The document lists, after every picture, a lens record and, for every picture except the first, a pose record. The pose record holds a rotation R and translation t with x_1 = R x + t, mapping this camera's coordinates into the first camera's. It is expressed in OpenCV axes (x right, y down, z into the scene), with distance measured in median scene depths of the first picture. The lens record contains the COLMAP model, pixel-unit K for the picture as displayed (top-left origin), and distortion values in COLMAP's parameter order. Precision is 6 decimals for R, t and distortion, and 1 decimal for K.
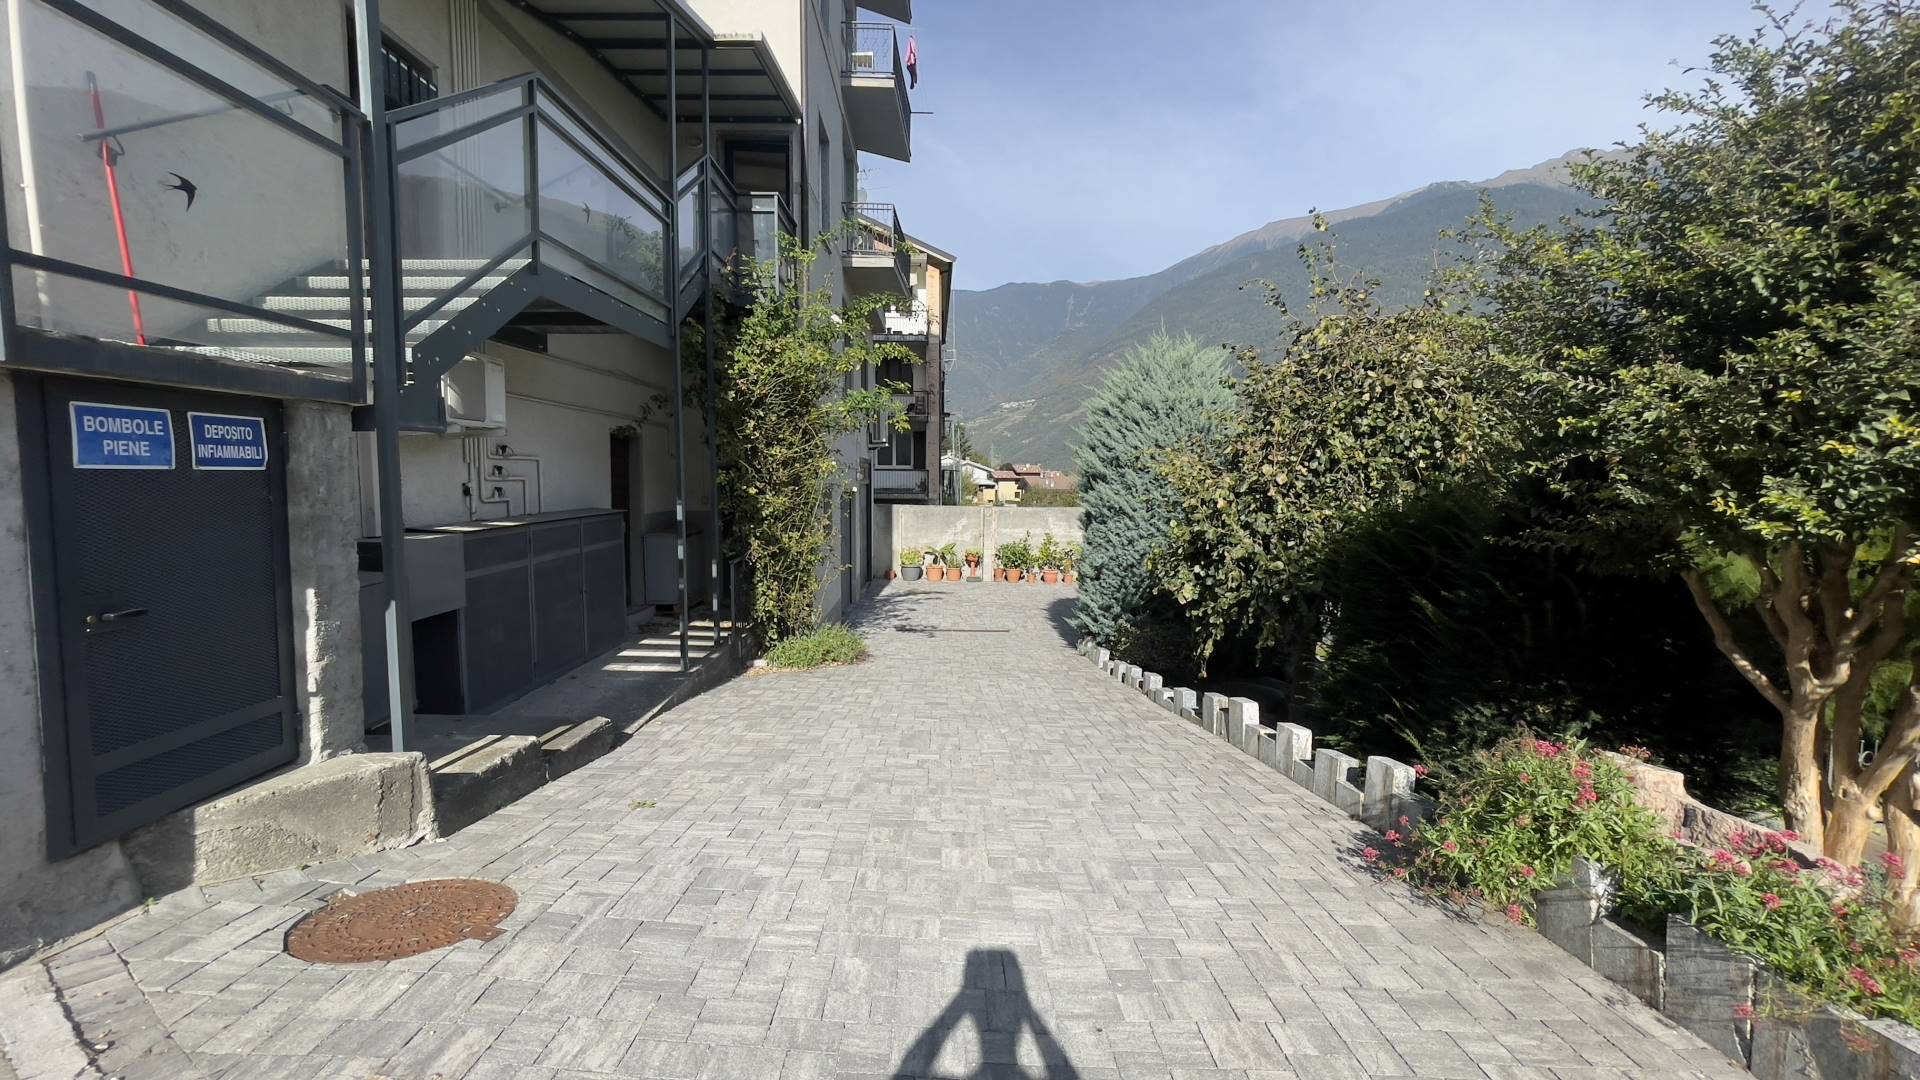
lens RADIAL K [[779.9, 0, 957.8], [0, 779.9, 522.9], [0, 0, 1]] dist [-0.007354, 0.001006]
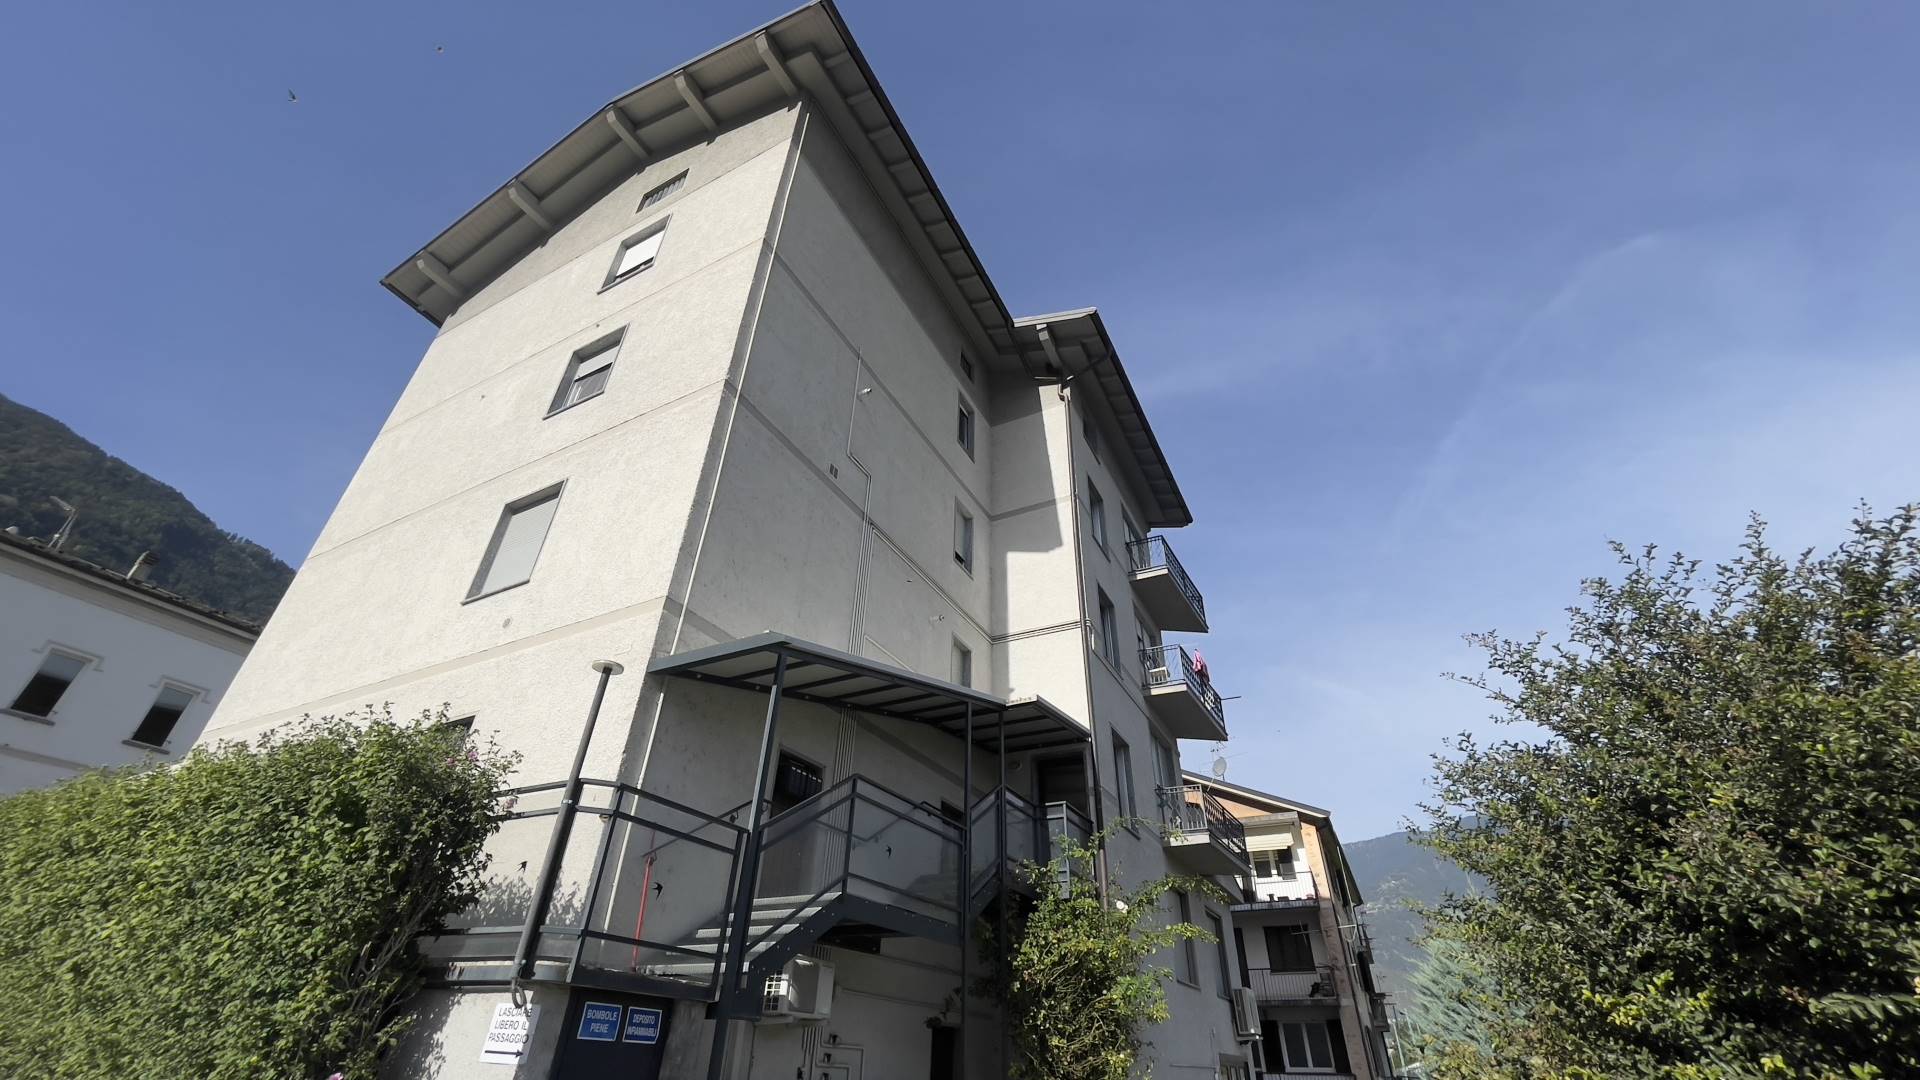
lens RADIAL K [[779.9, 0, 956.1], [0, 779.9, 551.9], [0, 0, 1]] dist [-0.007354, 0.001006]
pose [[0.874182, -0.261567, -0.409133, 0.357251], [-0.046901, 0.793114, -0.607265, 0.042373], [0.483329, 0.550049, 0.681058, -0.243927]]
